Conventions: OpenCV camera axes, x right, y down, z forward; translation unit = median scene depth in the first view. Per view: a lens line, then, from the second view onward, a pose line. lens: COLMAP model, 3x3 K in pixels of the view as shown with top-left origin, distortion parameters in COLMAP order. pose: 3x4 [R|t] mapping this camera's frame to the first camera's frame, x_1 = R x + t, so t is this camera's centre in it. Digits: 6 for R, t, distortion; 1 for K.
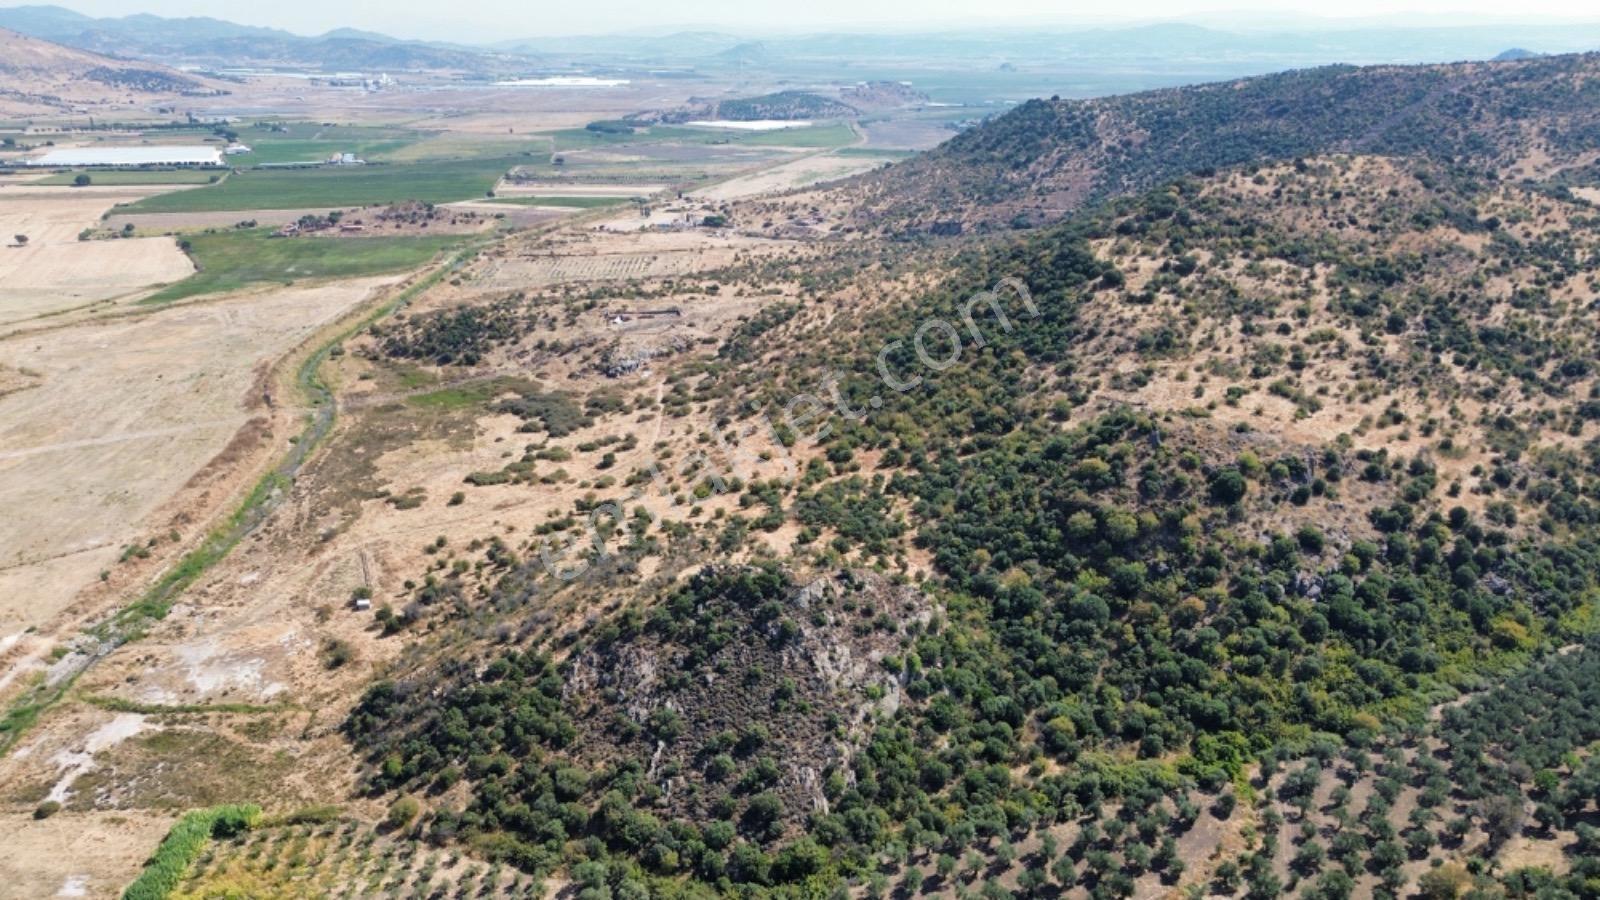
lens RADIAL K [[1132.4, 0, 798.1], [0, 1132.4, 445.8], [0, 0, 1]] dist [0.072118, -0.073555]
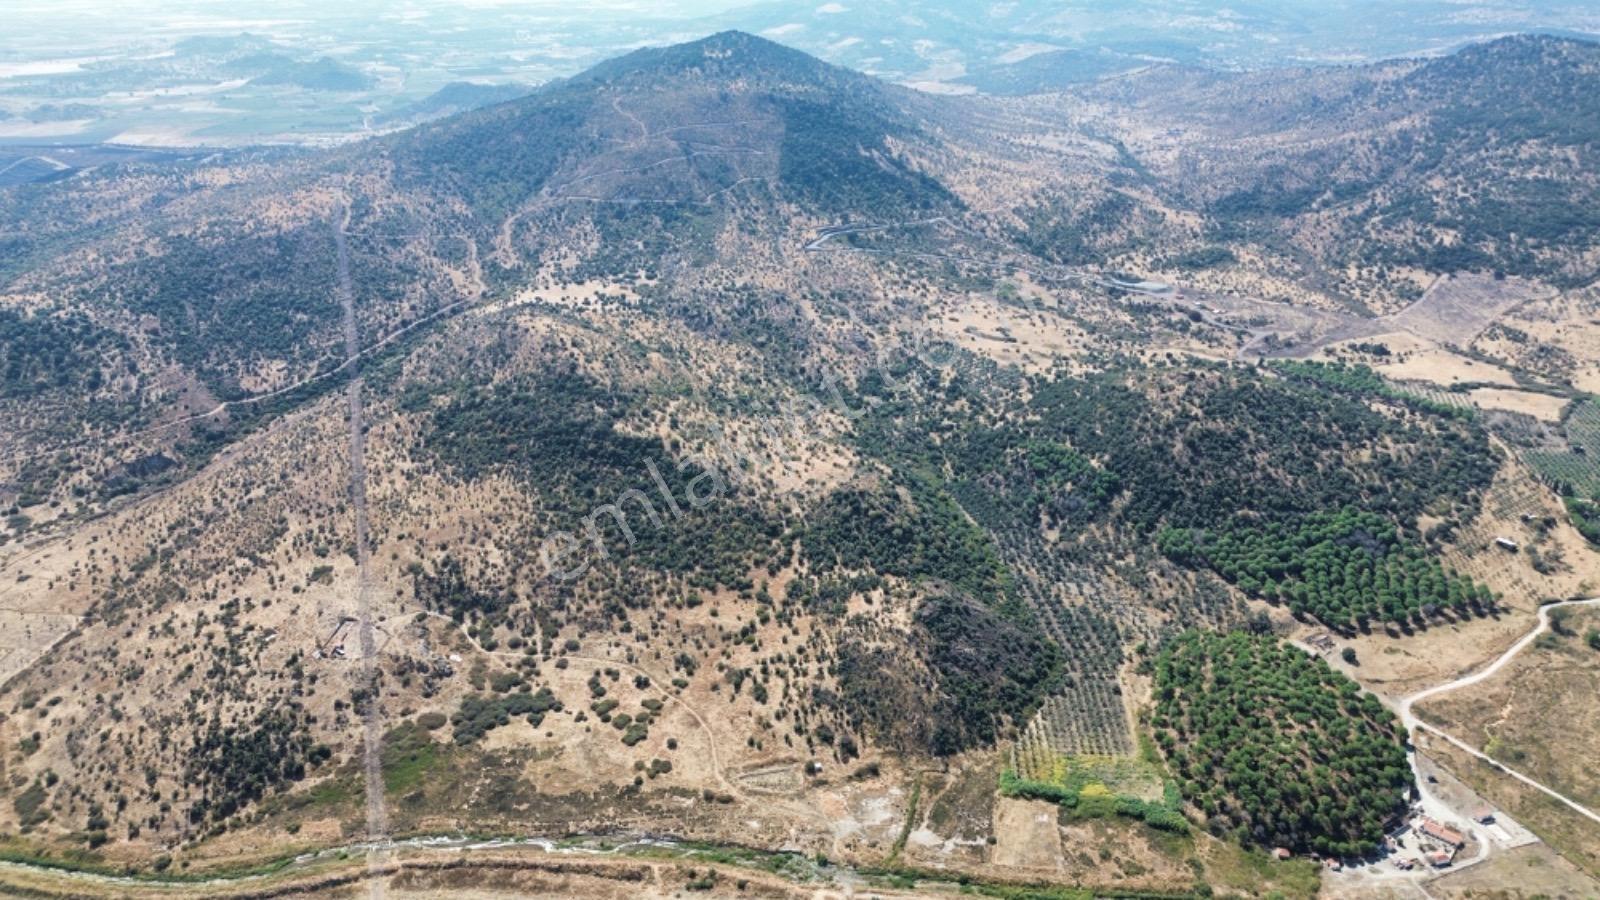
lens RADIAL K [[1125.8, 0, 798.4], [0, 1125.8, 452.0], [0, 0, 1]] dist [0.083982, -0.088712]
pose [[0.190204, -0.395546, 0.898535, -1.318643], [0.335381, 0.886361, 0.319192, -0.646439], [-0.922682, 0.240640, 0.301249, 0.276854]]
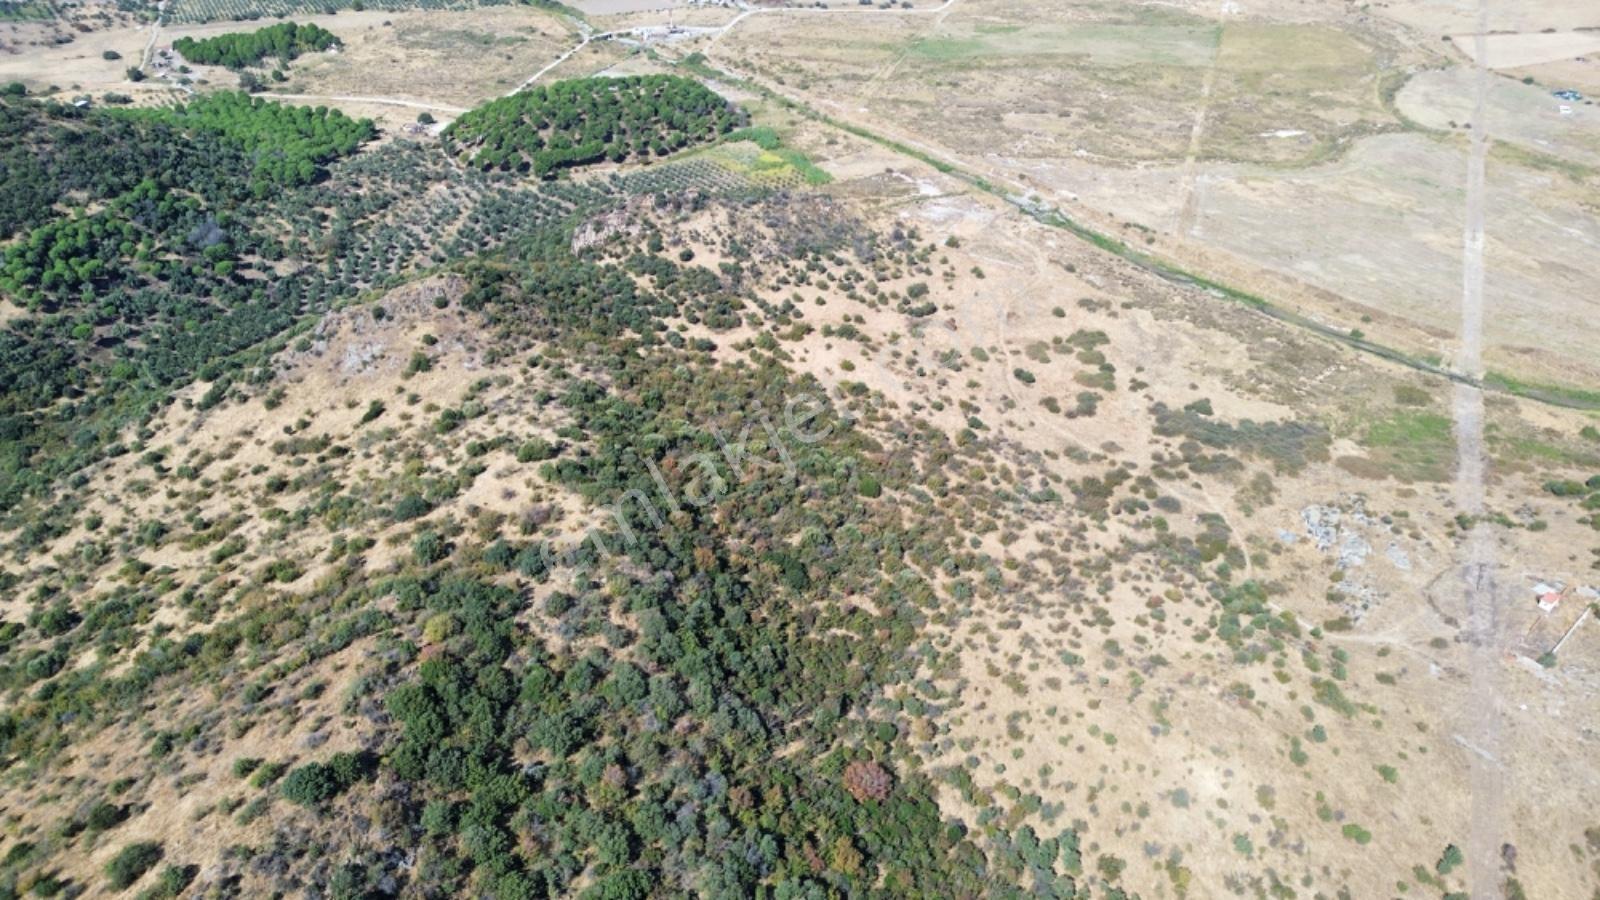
lens RADIAL K [[1129.4, 0, 800.6], [0, 1129.4, 444.4], [0, 0, 1]] dist [0.076681, -0.074338]
pose [[-0.841684, 0.317156, -0.437013, 0.422967], [-0.166723, 0.617139, 0.768988, -0.644978], [0.513587, 0.720105, -0.466559, 1.358252]]
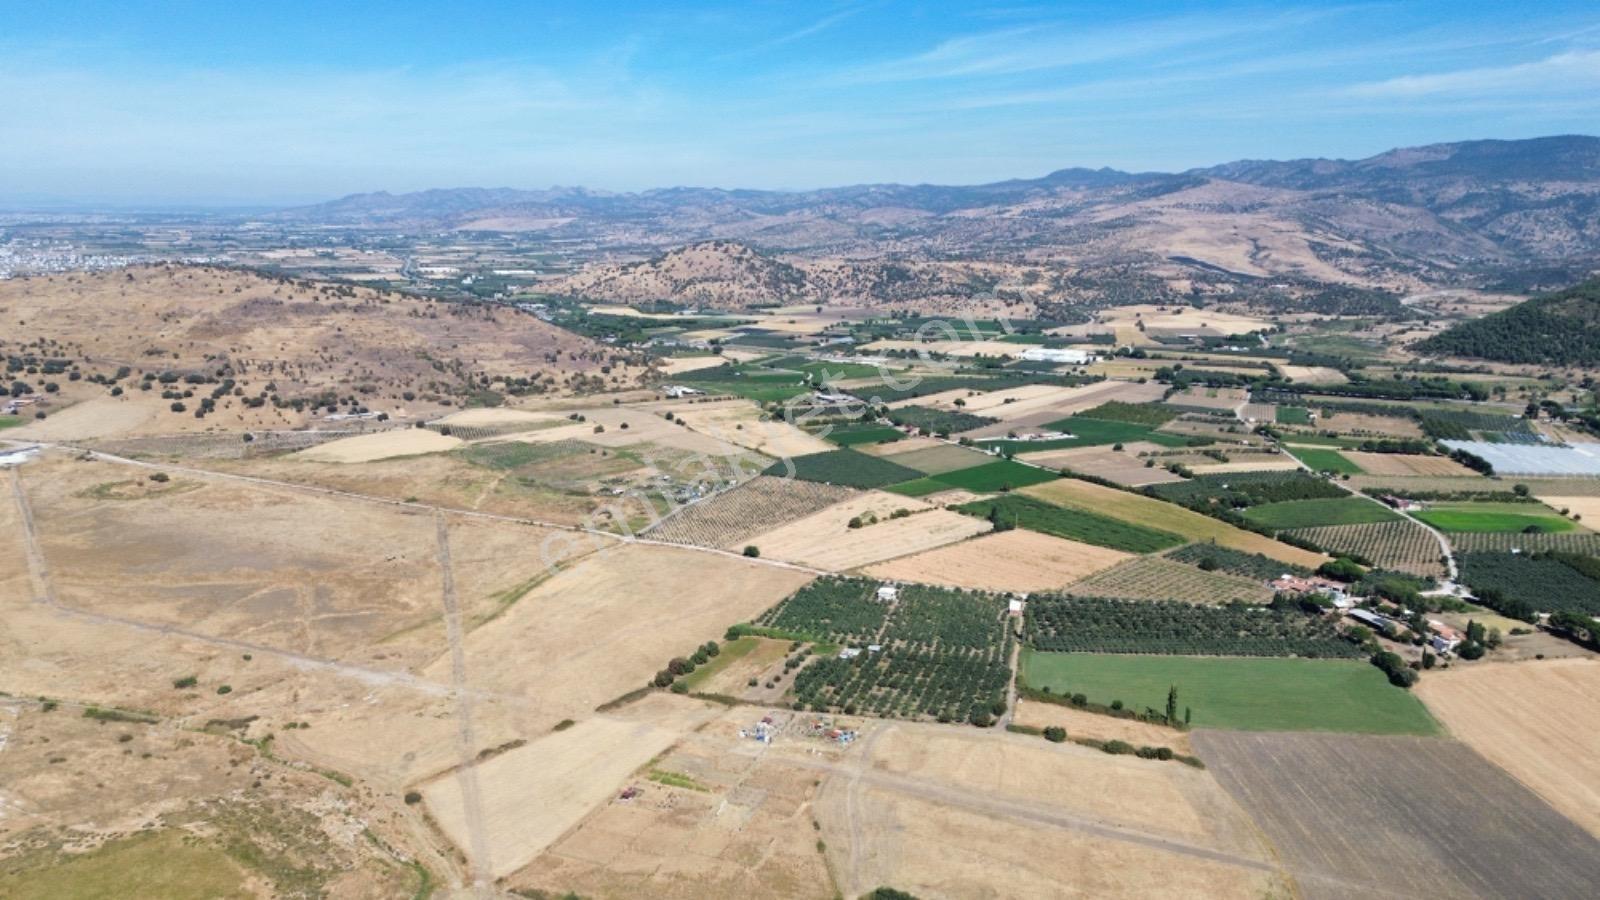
lens RADIAL K [[1132.4, 0, 798.1], [0, 1132.4, 445.8], [0, 0, 1]] dist [0.072118, -0.073555]
pose [[-0.213324, 0.198086, -0.956690, -0.575406], [-0.344184, 0.901214, 0.263346, -0.475470], [0.914347, 0.385455, -0.124072, 0.900739]]
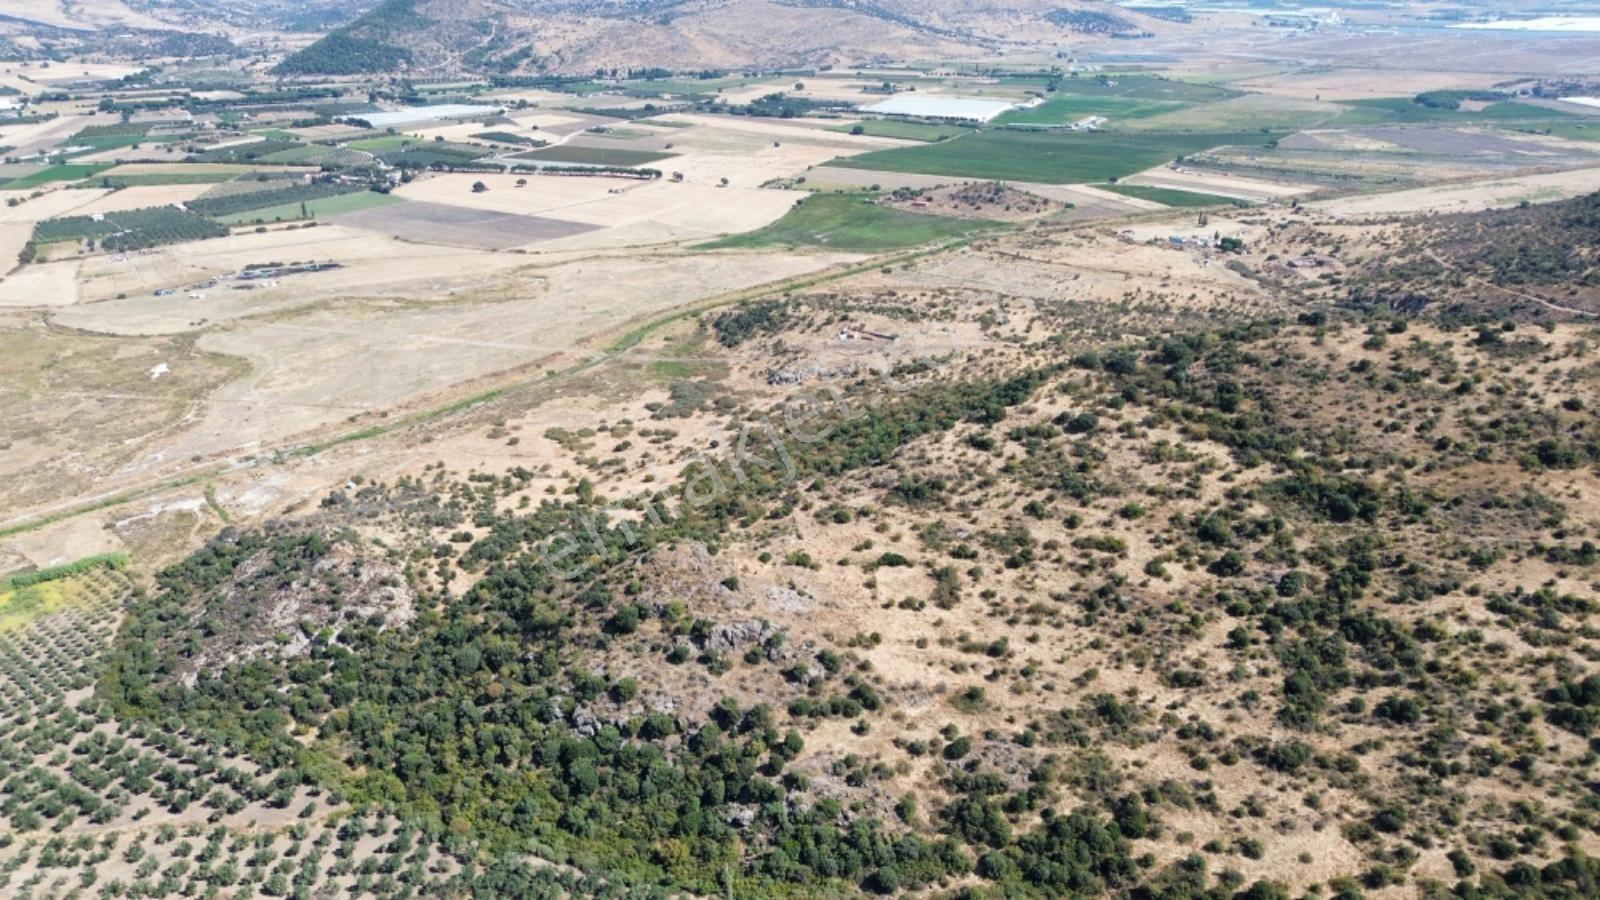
lens RADIAL K [[1125.8, 0, 798.4], [0, 1125.8, 452.0], [0, 0, 1]] dist [0.083982, -0.088712]
pose [[0.674779, 0.286440, -0.680165, 0.812121], [-0.239013, 0.956756, 0.165802, -0.233348], [0.698245, 0.050688, 0.714062, 0.222848]]
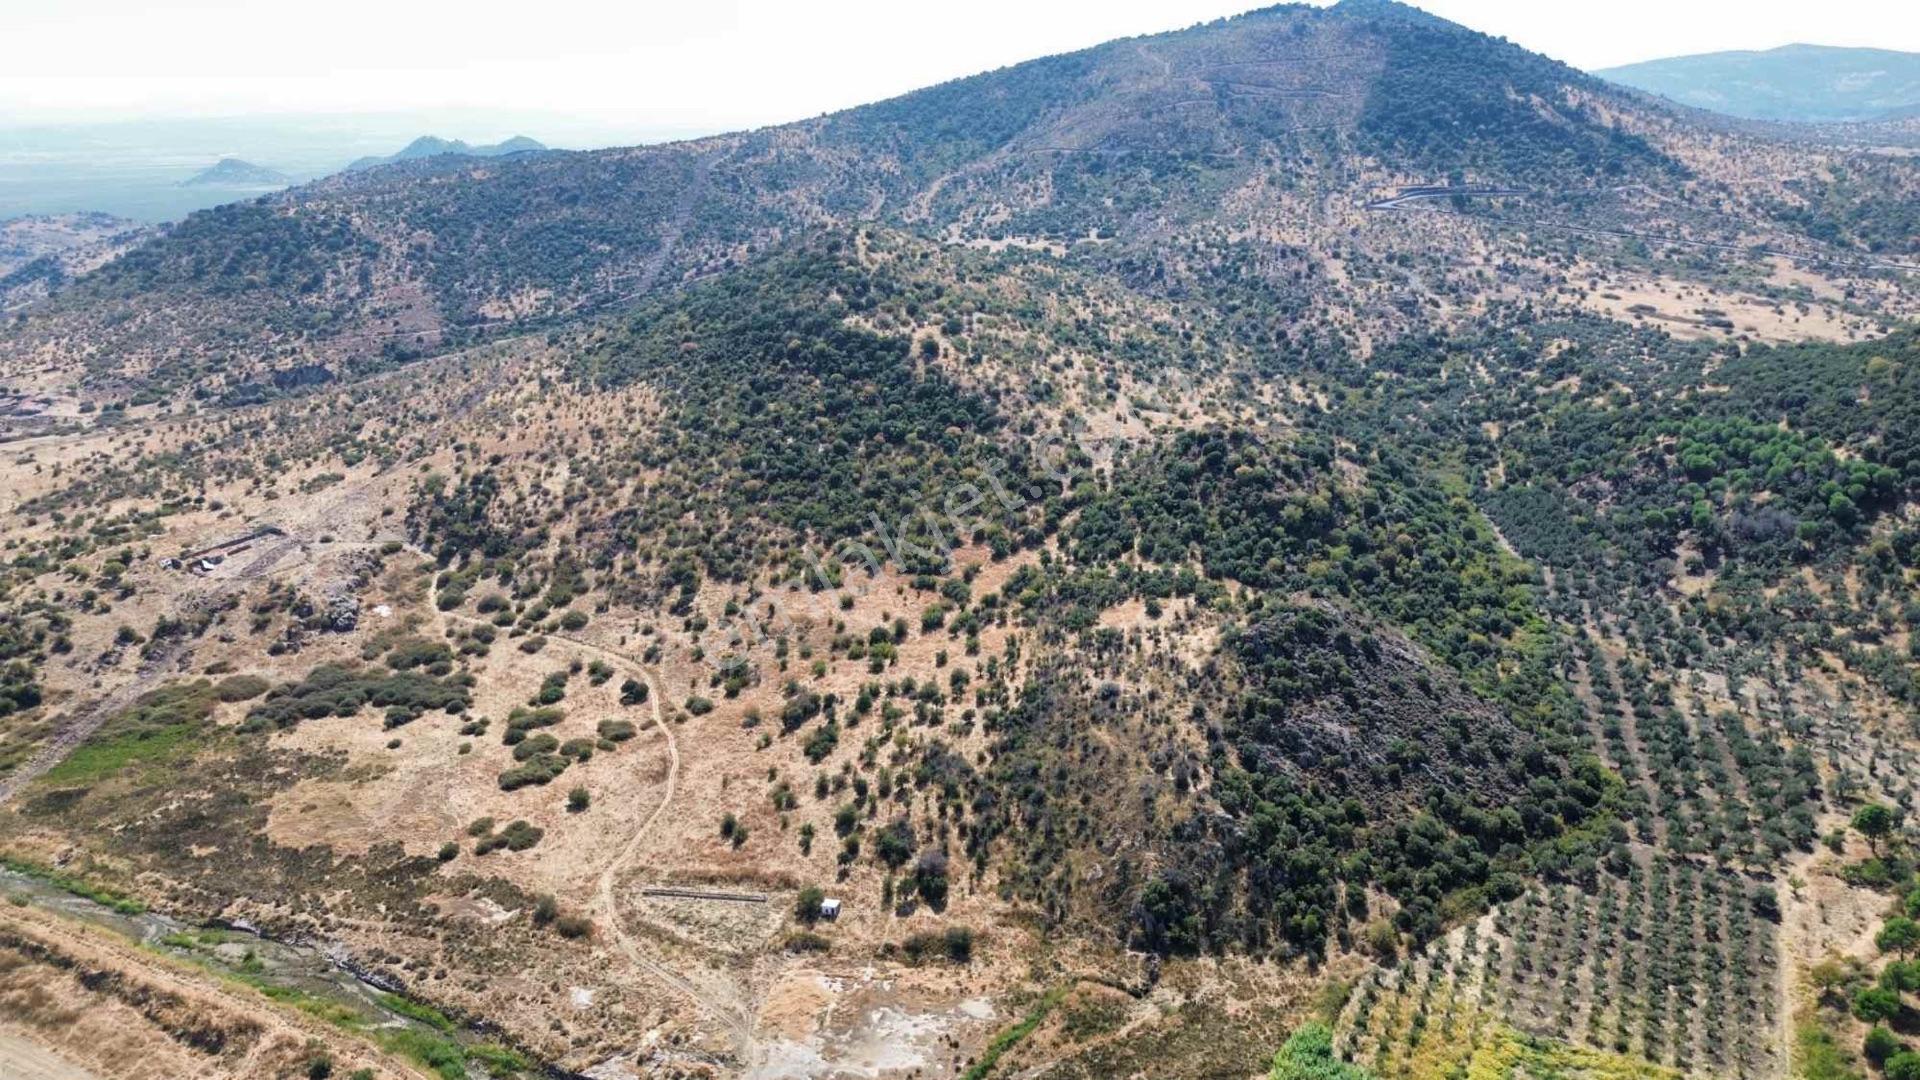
lens RADIAL K [[1358.9, 0, 957.7], [0, 1358.9, 534.9], [0, 0, 1]] dist [0.072118, -0.073555]
pose [[0.561358, -0.260481, 0.785510, -0.689231], [0.303375, 0.947868, 0.097516, -0.099721], [-0.769961, 0.183563, 0.611117, 0.285822]]
